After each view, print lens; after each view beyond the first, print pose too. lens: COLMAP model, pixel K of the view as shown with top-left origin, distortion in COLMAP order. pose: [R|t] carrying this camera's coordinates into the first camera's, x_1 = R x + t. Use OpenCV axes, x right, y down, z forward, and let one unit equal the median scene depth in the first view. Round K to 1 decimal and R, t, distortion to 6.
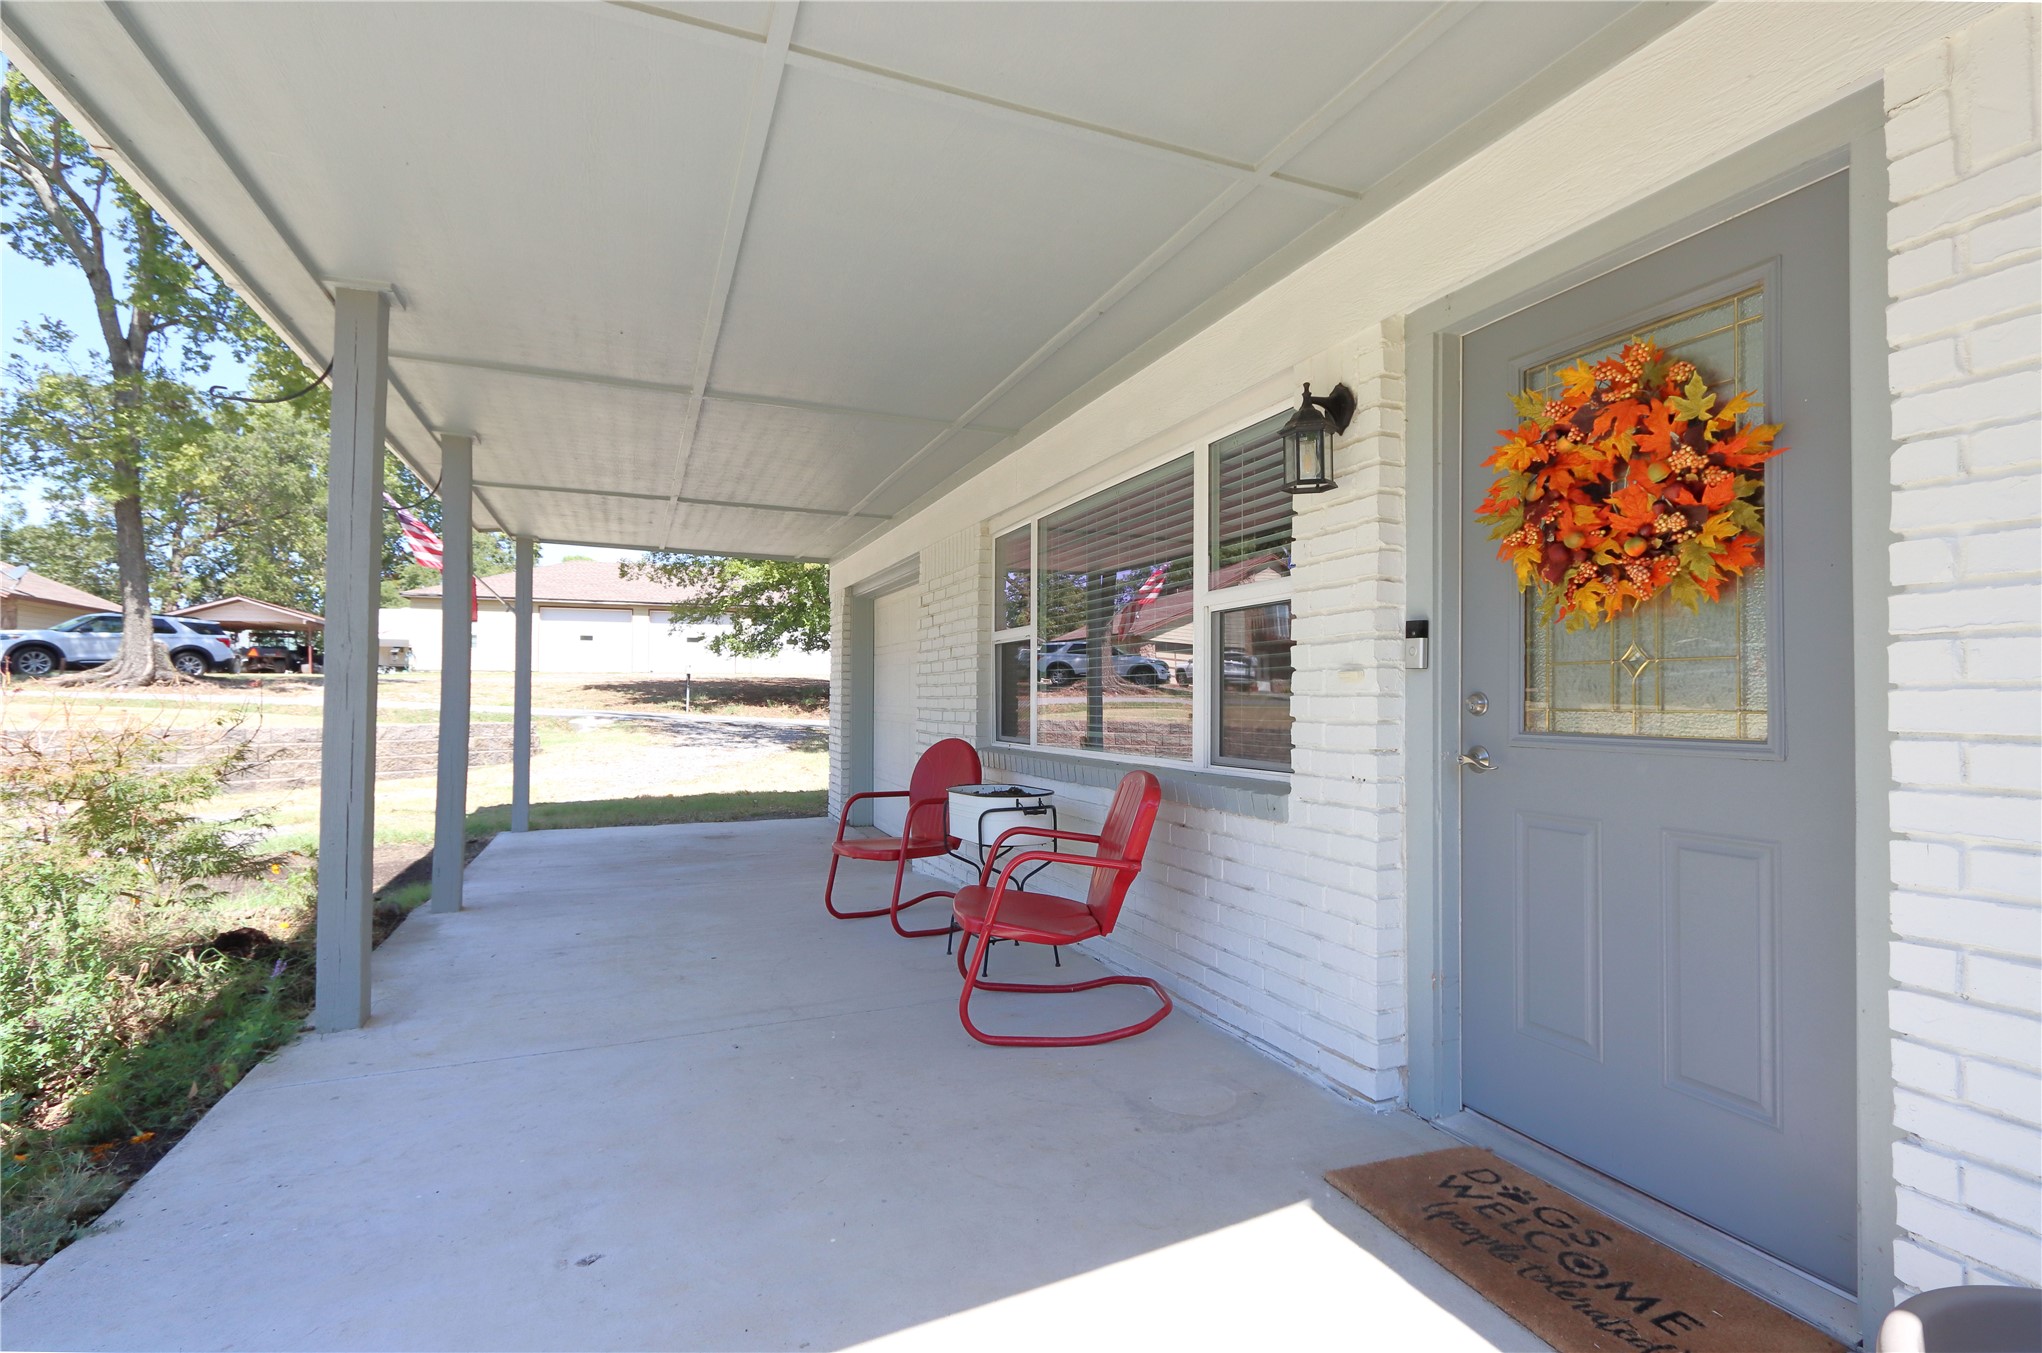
lens RADIAL K [[947.2, 0, 1021.0], [0, 947.2, 676.5], [0, 0, 1]] dist [-0.001784, -0.001270]
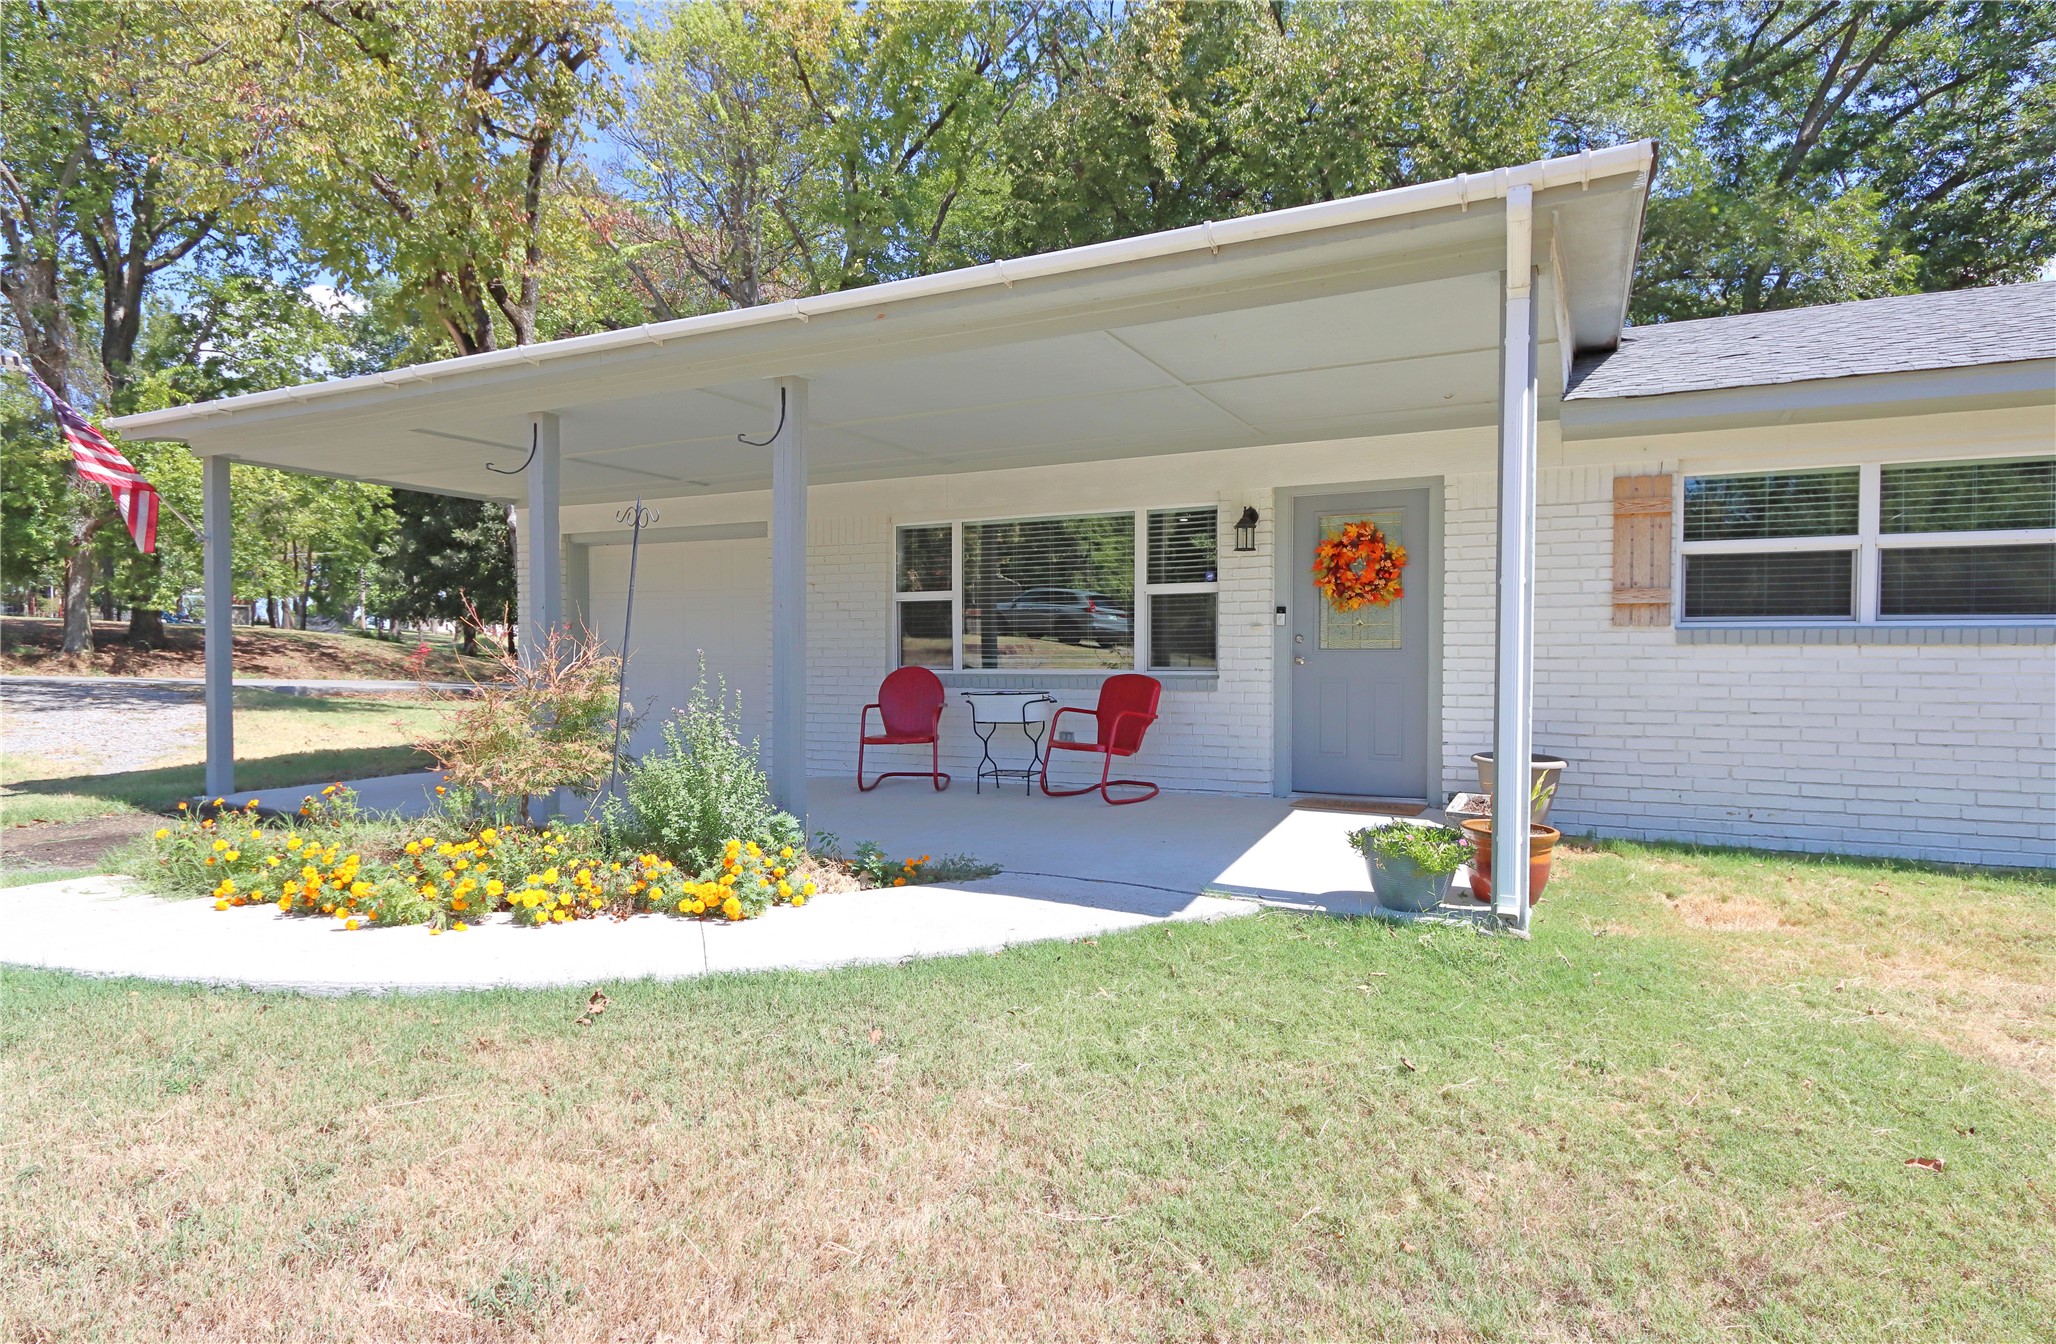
lens RADIAL K [[1089.5, 0, 1054.1], [0, 1089.5, 667.4], [0, 0, 1]] dist [-0.012700, 0.000258]
pose [[0.755023, -0.004829, 0.655680, -1.727787], [-0.015904, 0.999544, 0.025675, 0.033821], [-0.655505, -0.029814, 0.754602, -0.720744]]
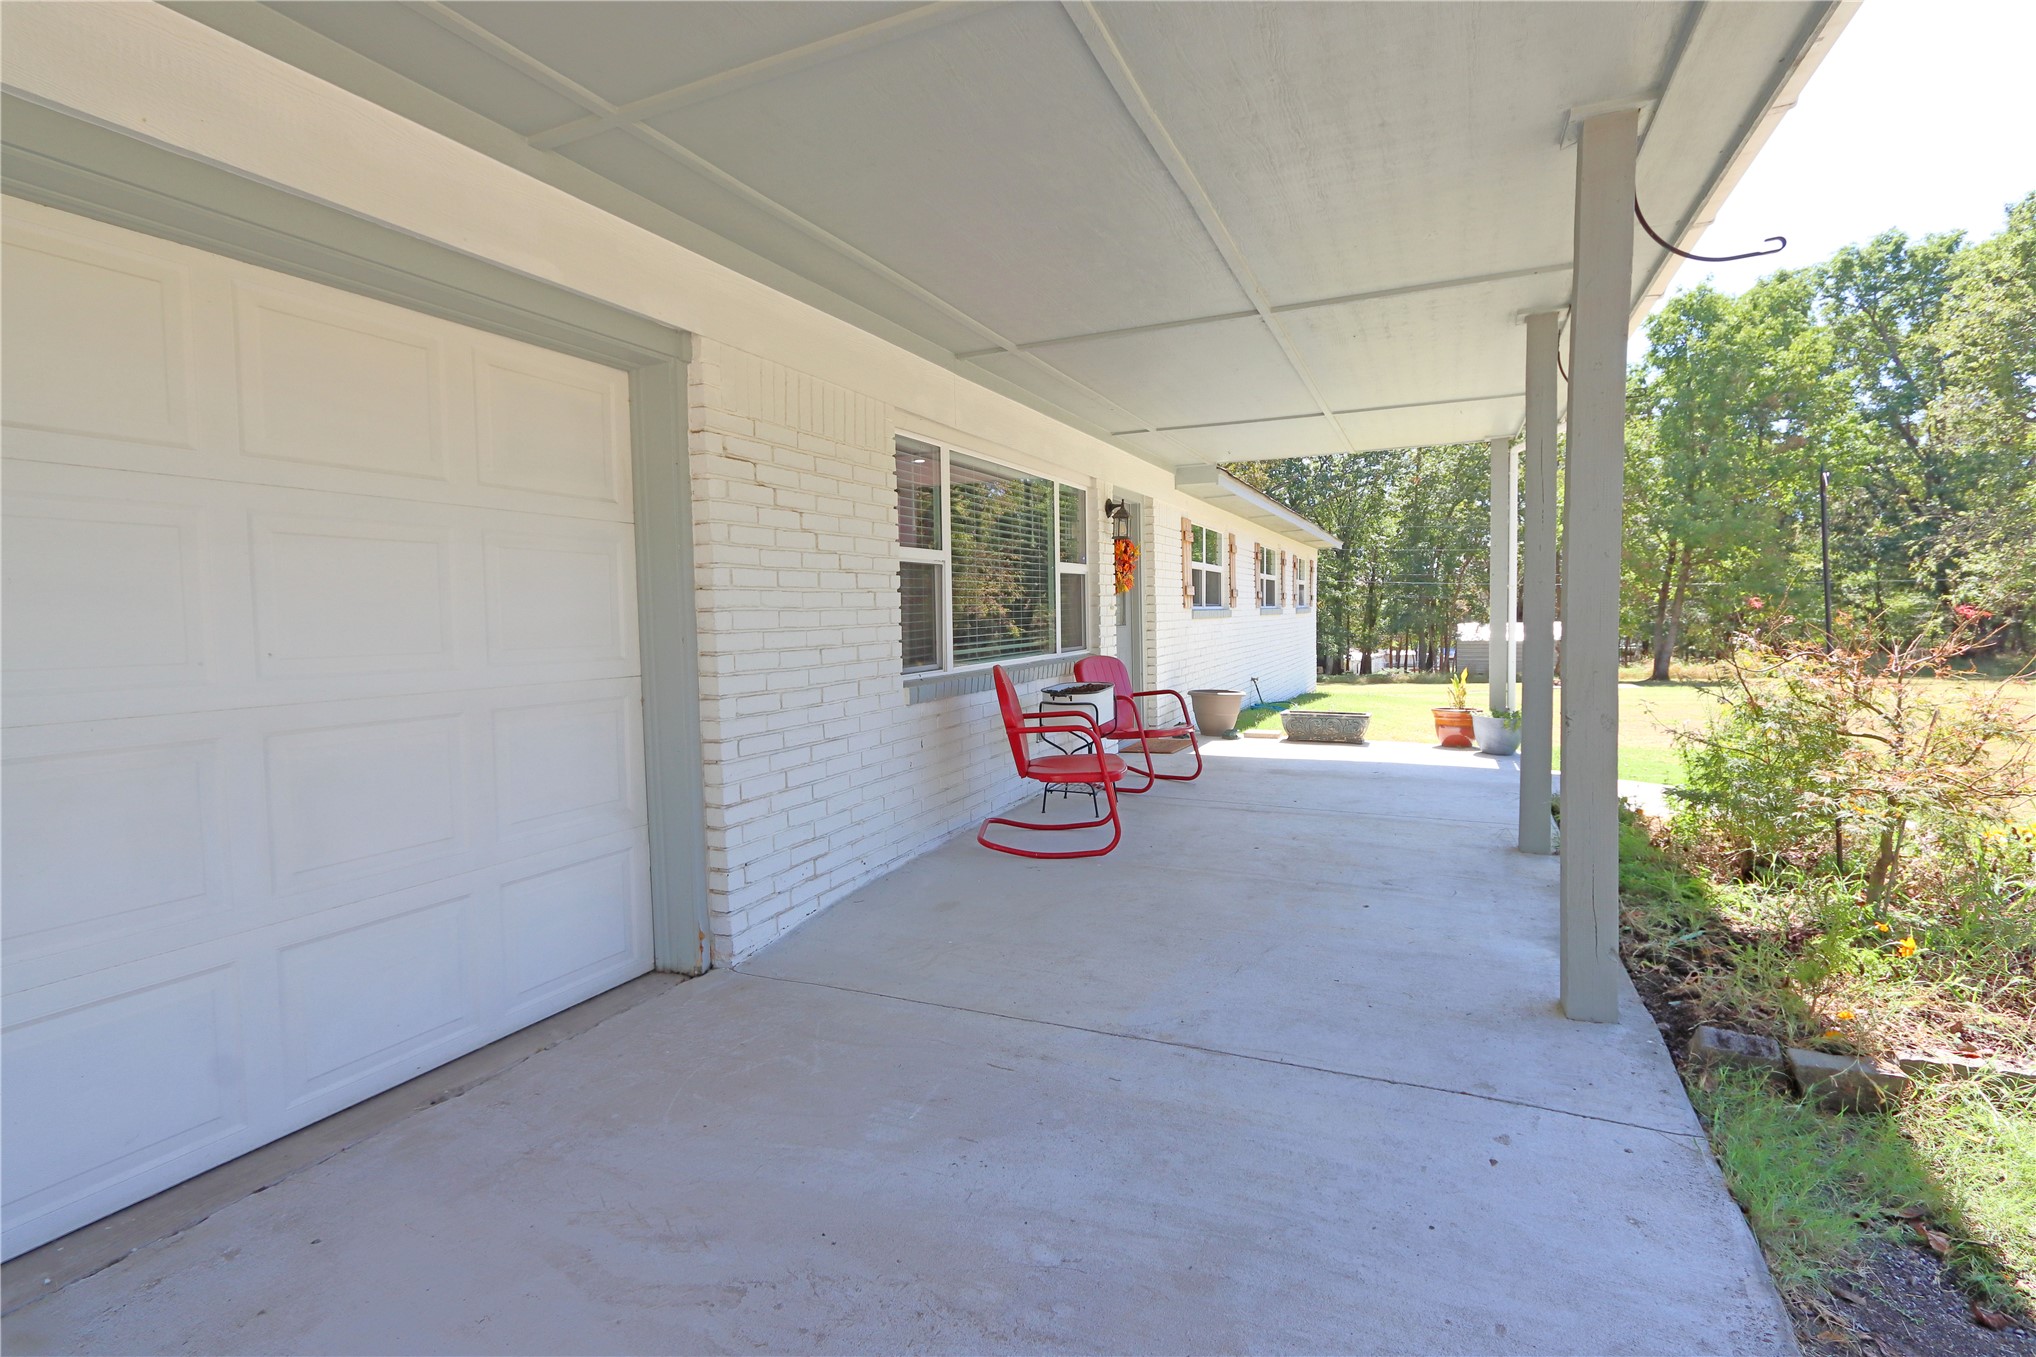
lens RADIAL K [[930.3, 0, 1018.0], [0, 930.3, 678.5], [0, 0, 1]] dist [0.003594, -0.000029]
pose [[-0.682552, -0.033275, 0.730079, -1.325355], [0.011089, 0.998376, 0.055871, 0.045976], [-0.730753, 0.046230, -0.681075, 2.788956]]
